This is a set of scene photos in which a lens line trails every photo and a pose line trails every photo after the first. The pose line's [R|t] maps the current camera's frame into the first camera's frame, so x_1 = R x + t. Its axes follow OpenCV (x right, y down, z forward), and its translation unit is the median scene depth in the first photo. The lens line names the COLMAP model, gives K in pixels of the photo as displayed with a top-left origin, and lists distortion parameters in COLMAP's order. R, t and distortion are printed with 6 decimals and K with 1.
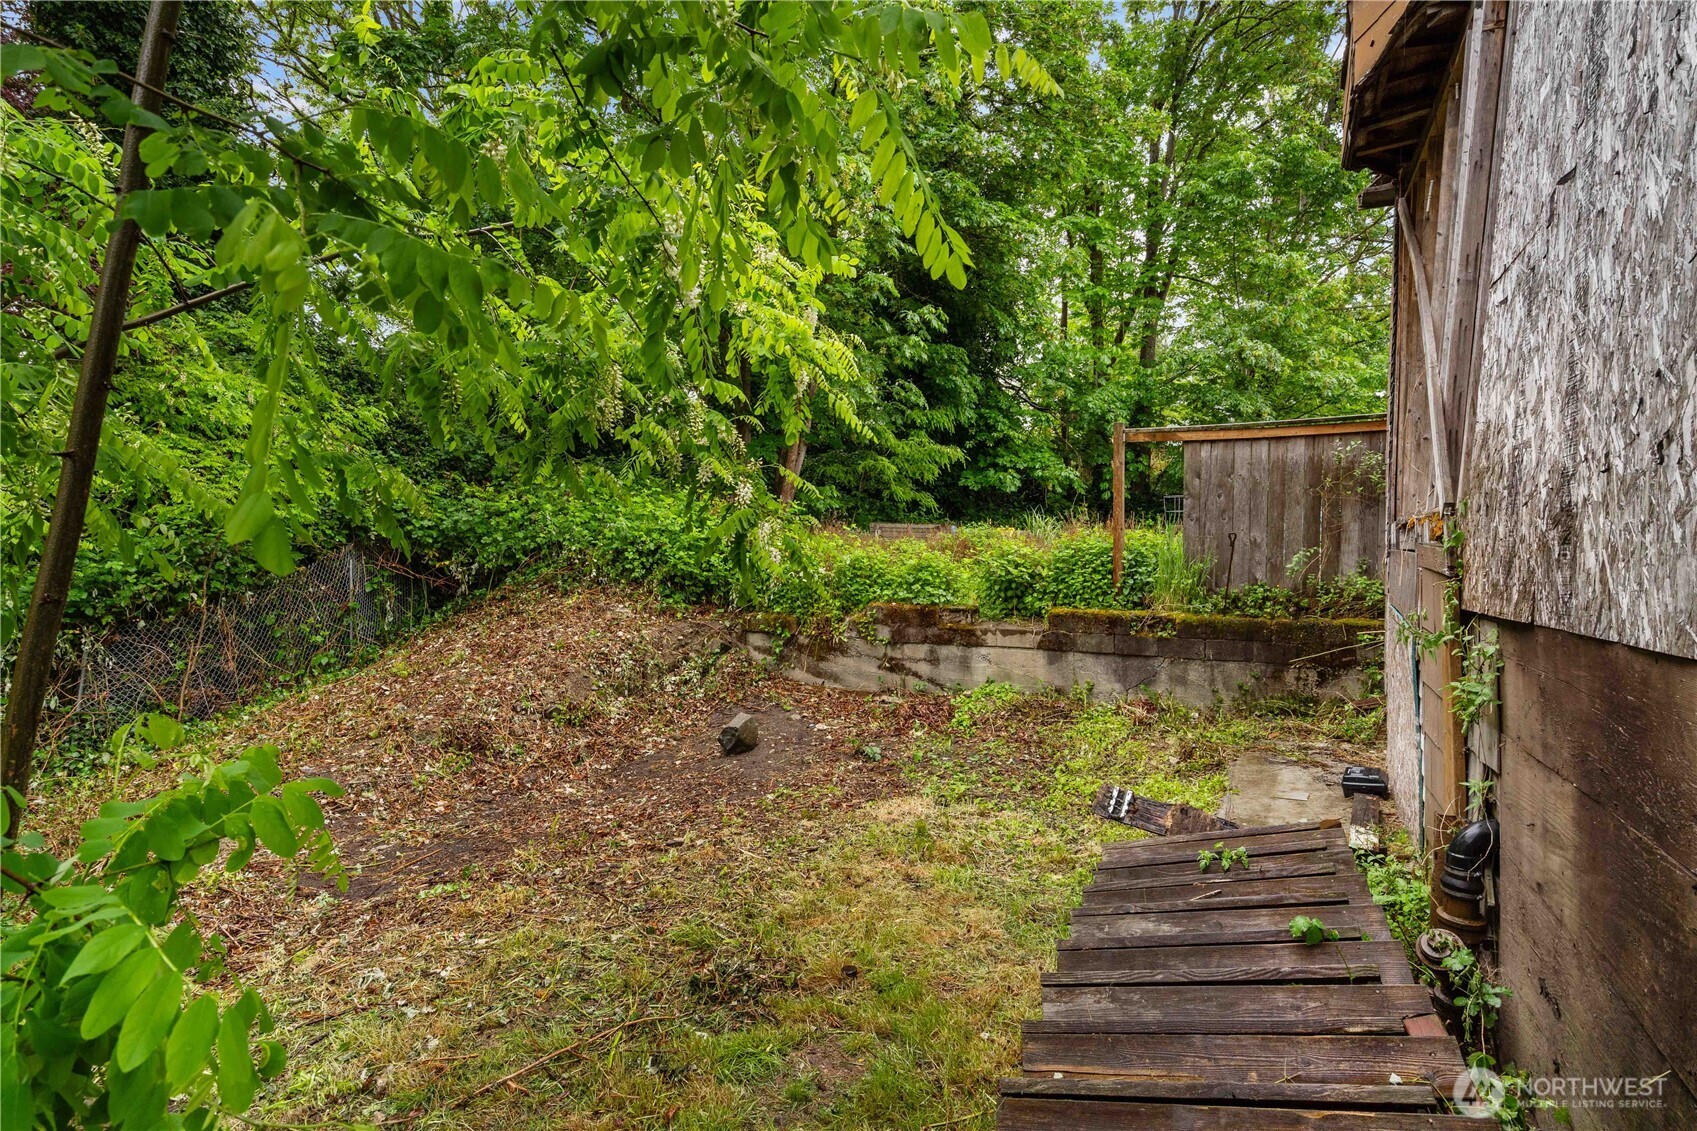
lens RADIAL K [[884.1, 0, 836.4], [0, 884.1, 561.2], [0, 0, 1]] dist [-0.019453, 0.015814]
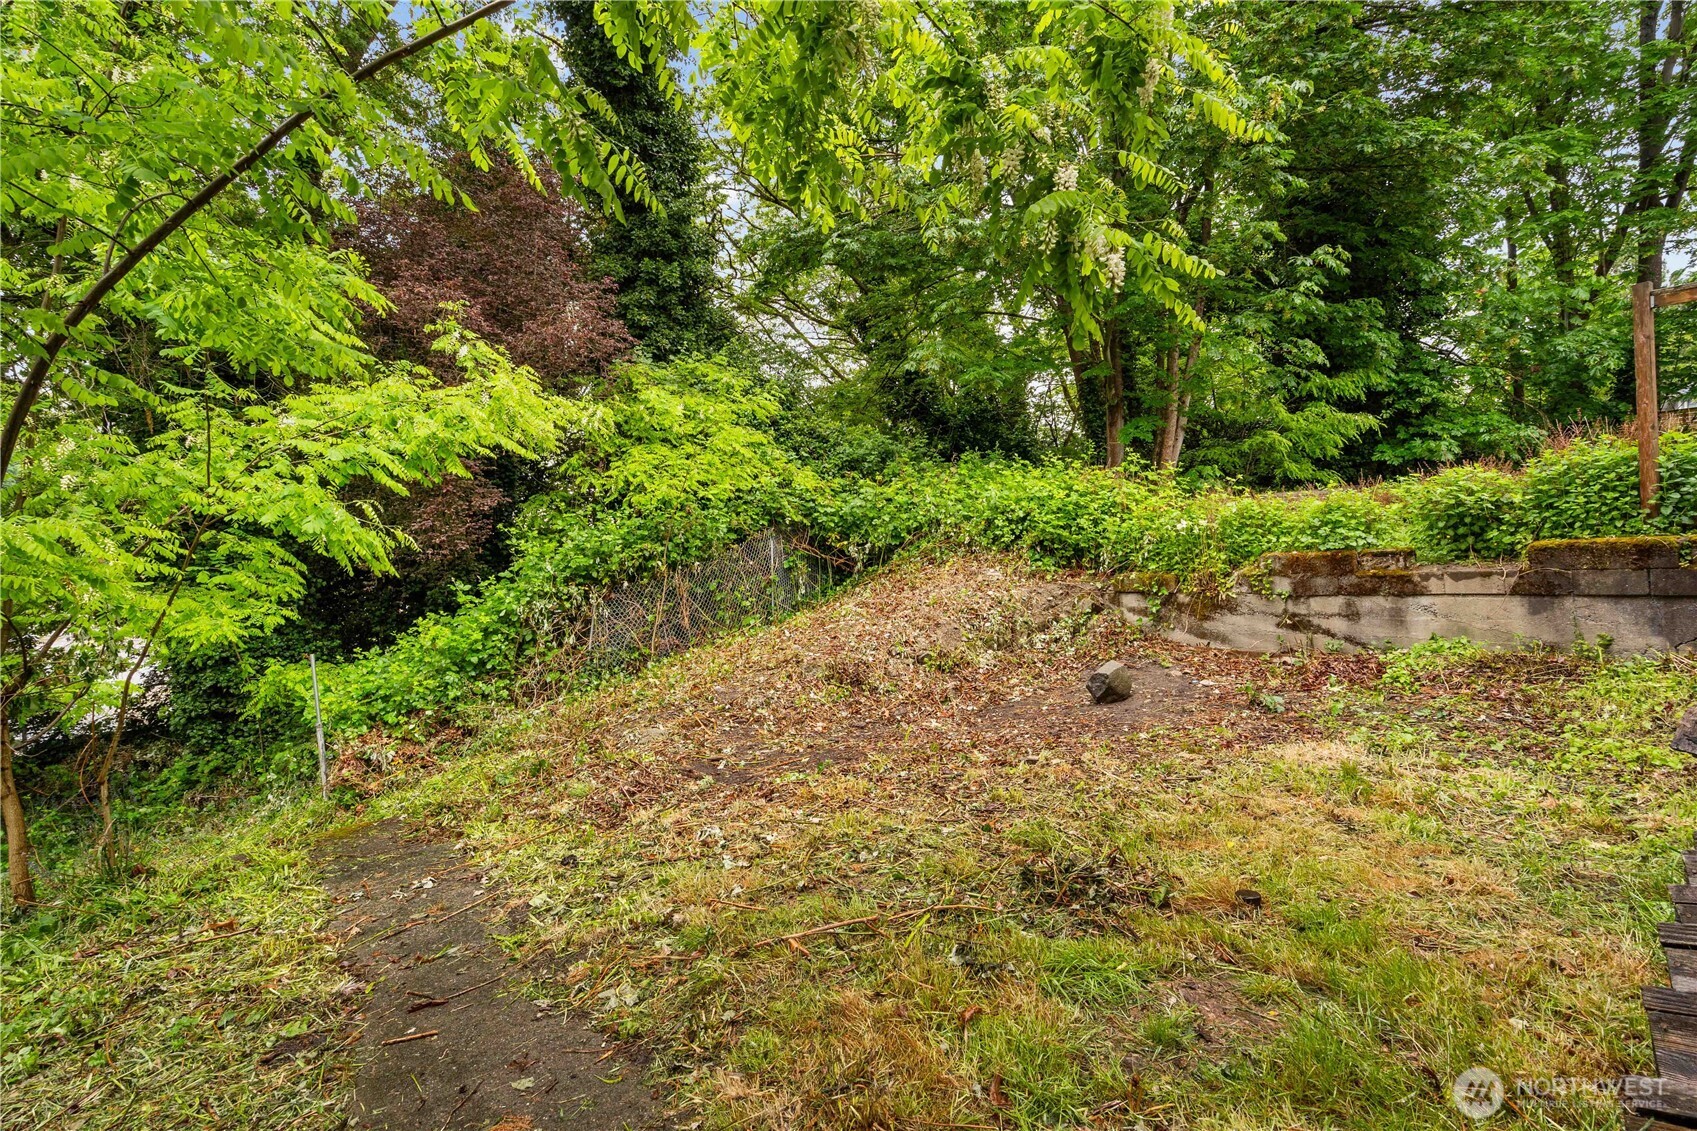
lens RADIAL K [[770.3, 0, 833.9], [0, 770.3, 564.4], [0, 0, 1]] dist [-0.004414, 0.003330]
pose [[0.891669, -0.028370, -0.451798, 0.001804], [0.012830, 0.999217, -0.037424, 0.086863], [0.452506, 0.027574, 0.891335, 0.117265]]
